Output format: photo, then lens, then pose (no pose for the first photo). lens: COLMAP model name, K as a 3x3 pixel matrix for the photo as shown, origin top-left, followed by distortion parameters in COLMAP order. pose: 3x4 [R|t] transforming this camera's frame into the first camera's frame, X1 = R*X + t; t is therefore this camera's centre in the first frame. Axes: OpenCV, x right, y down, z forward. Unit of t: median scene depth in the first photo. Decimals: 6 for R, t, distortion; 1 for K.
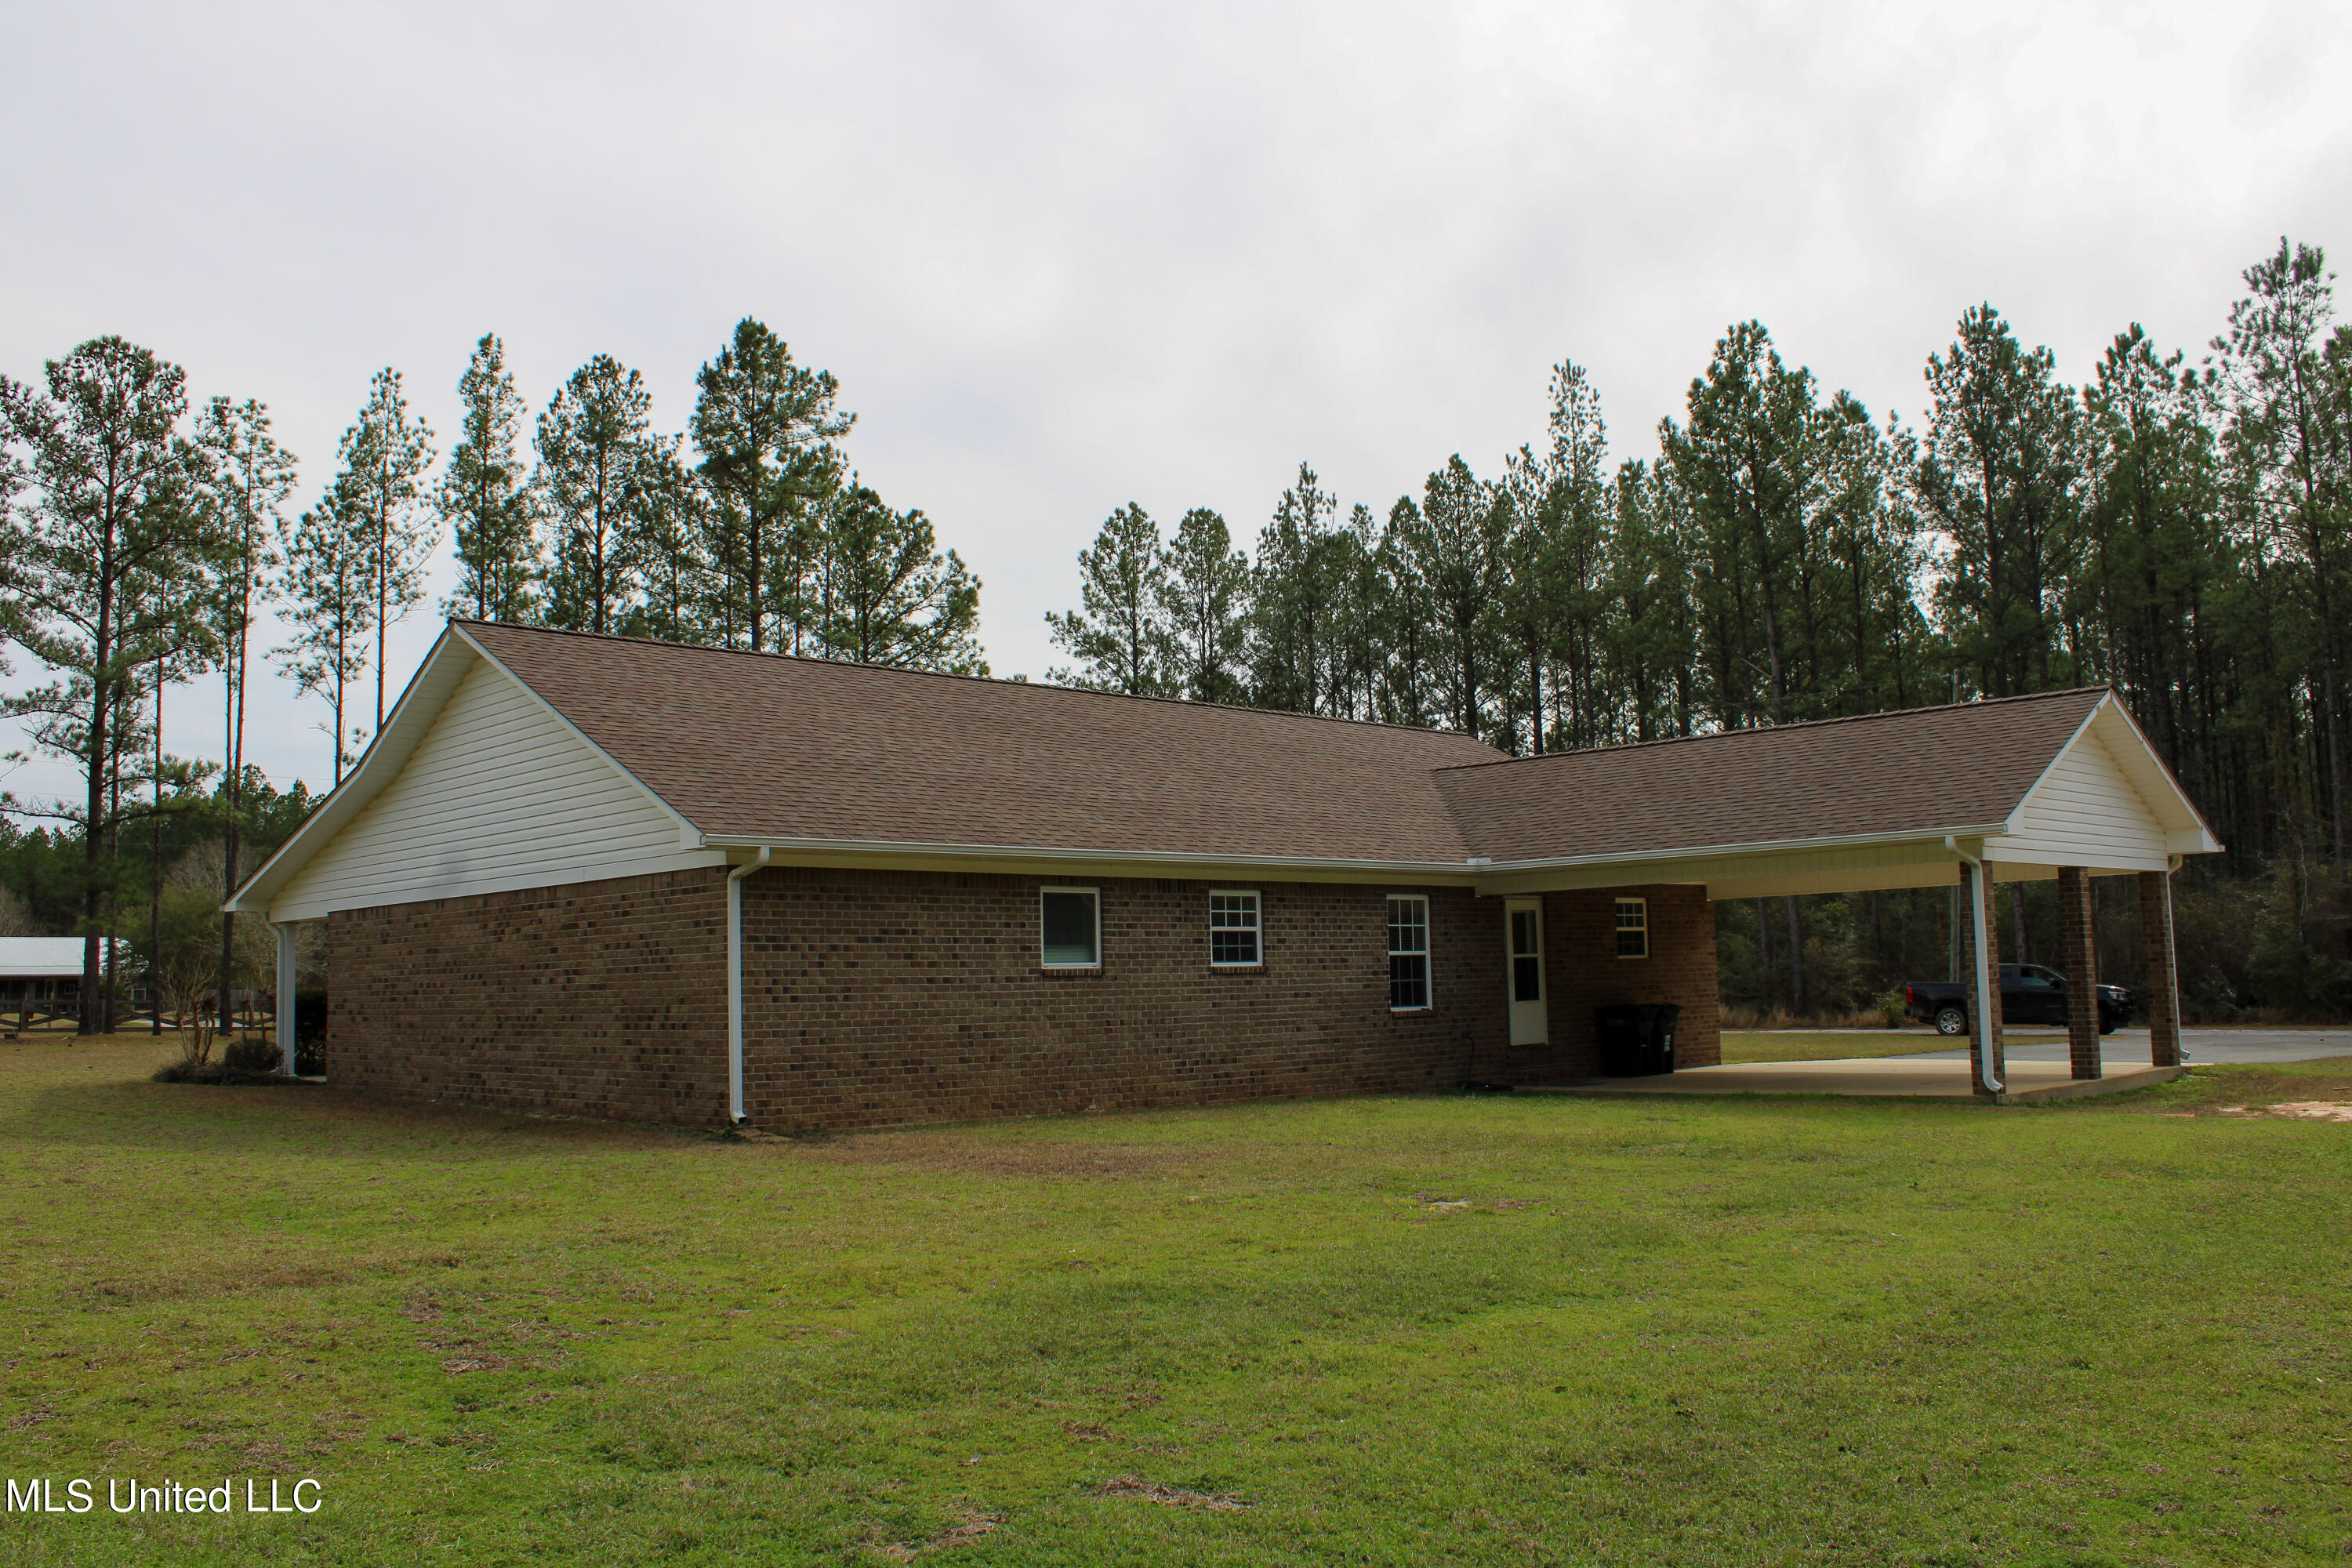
lens RADIAL K [[1970.3, 0, 1178.3], [0, 1970.3, 773.6], [0, 0, 1]] dist [-0.151442, 0.128390]
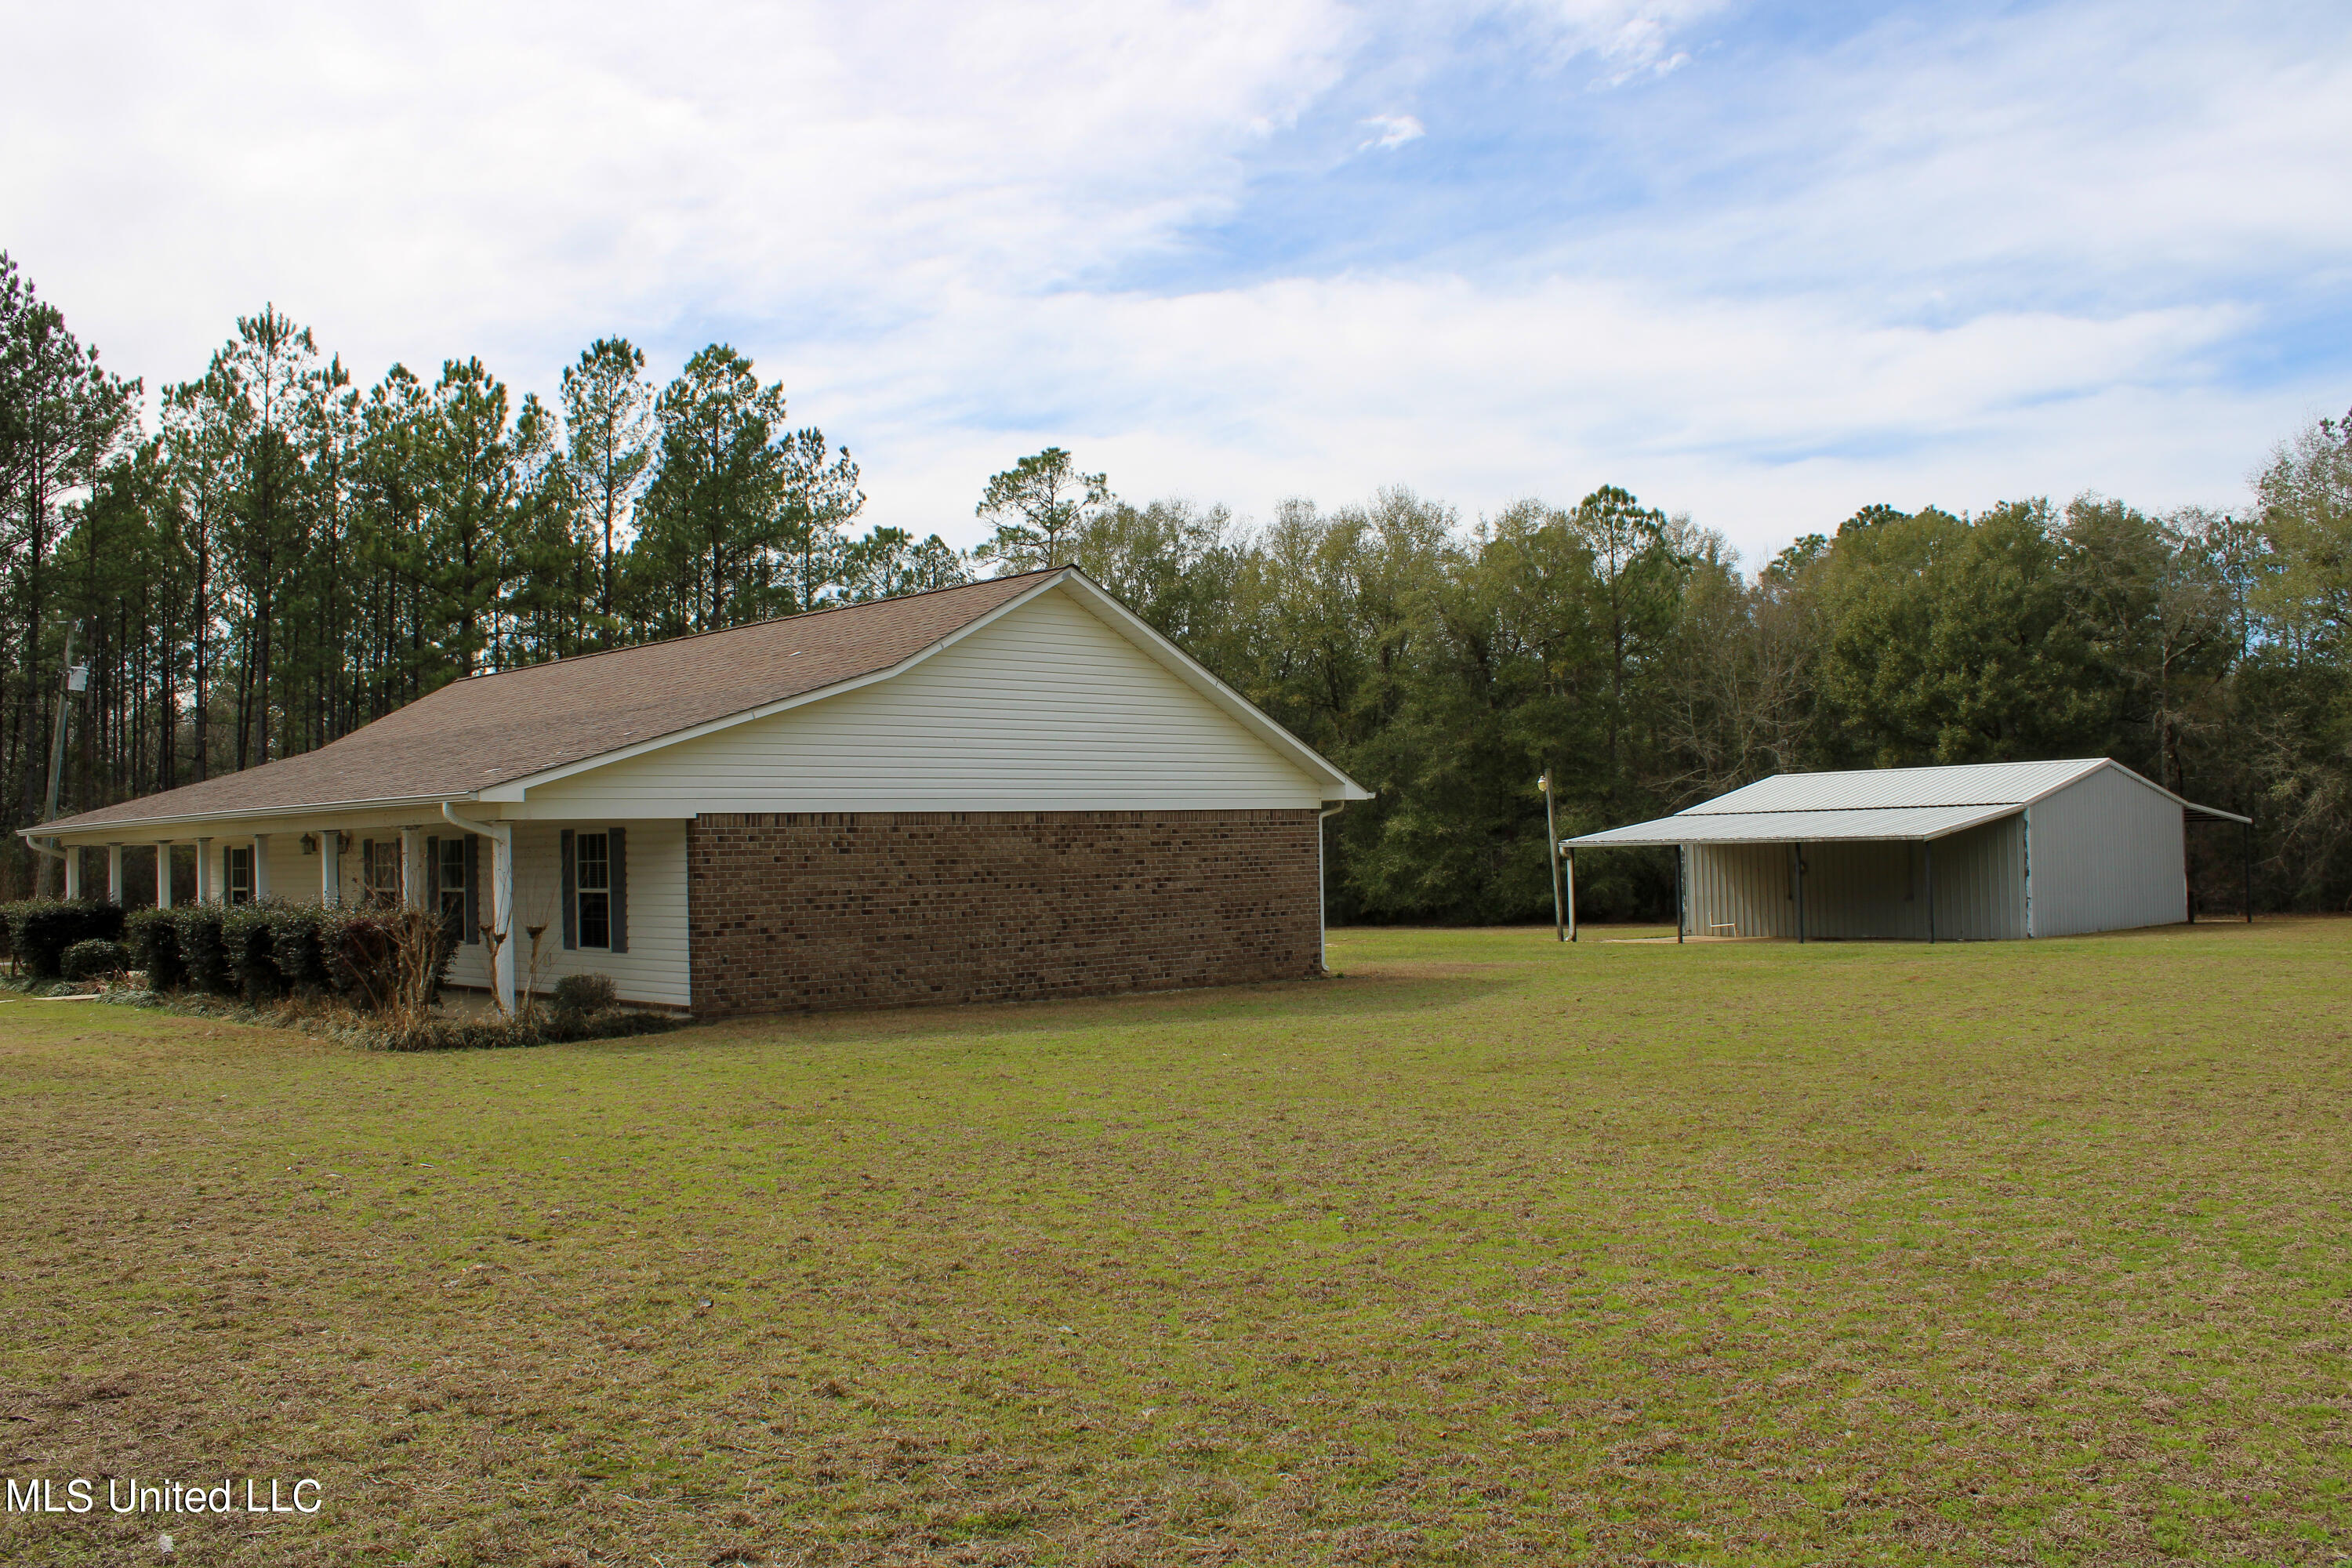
lens RADIAL K [[1970.3, 0, 1236.4], [0, 1970.3, 812.5], [0, 0, 1]] dist [-0.151442, 0.128390]
pose [[-0.033501, 0.063040, 0.997449, -1.662637], [-0.061927, 0.995960, -0.065026, 0.144010], [-0.997518, -0.063947, -0.029461, 1.019816]]
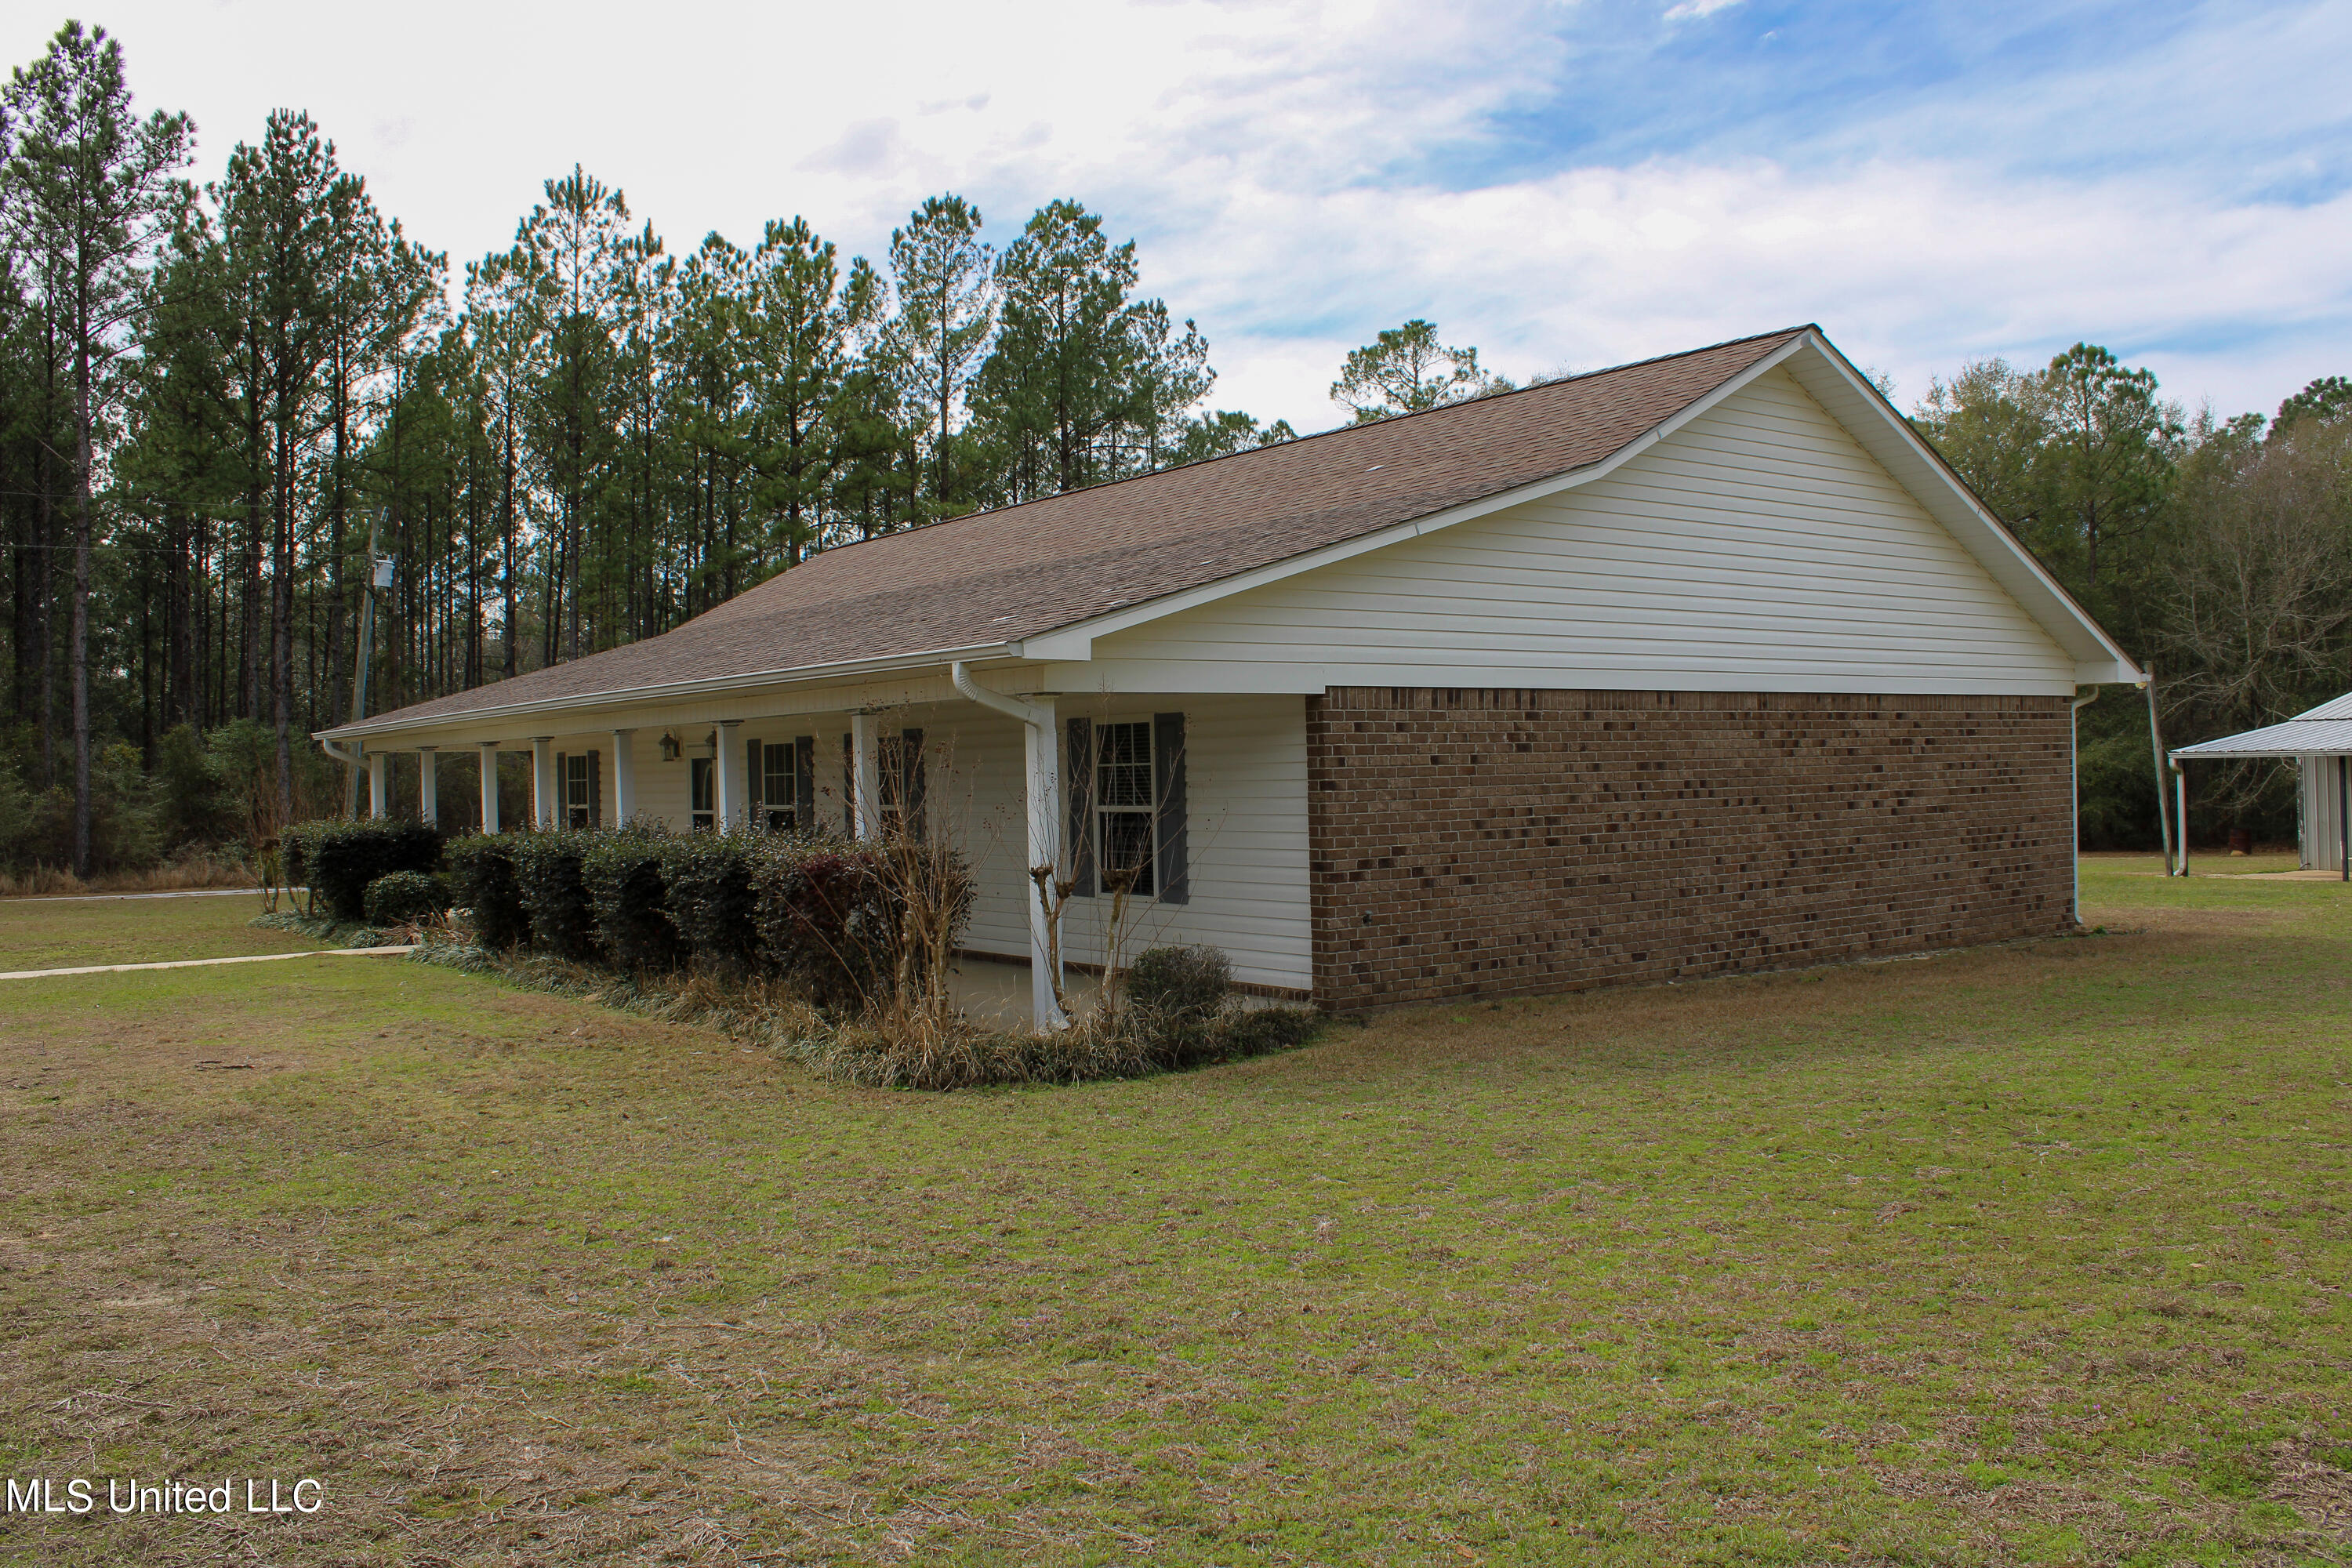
lens RADIAL K [[1970.3, 0, 1260.9], [0, 1970.3, 818.4], [0, 0, 1]] dist [-0.151442, 0.128390]
pose [[0.089224, 0.019085, 0.995829, -1.257665], [-0.068354, 0.997577, -0.012994, 0.149343], [-0.993663, -0.066909, 0.090313, 1.244675]]
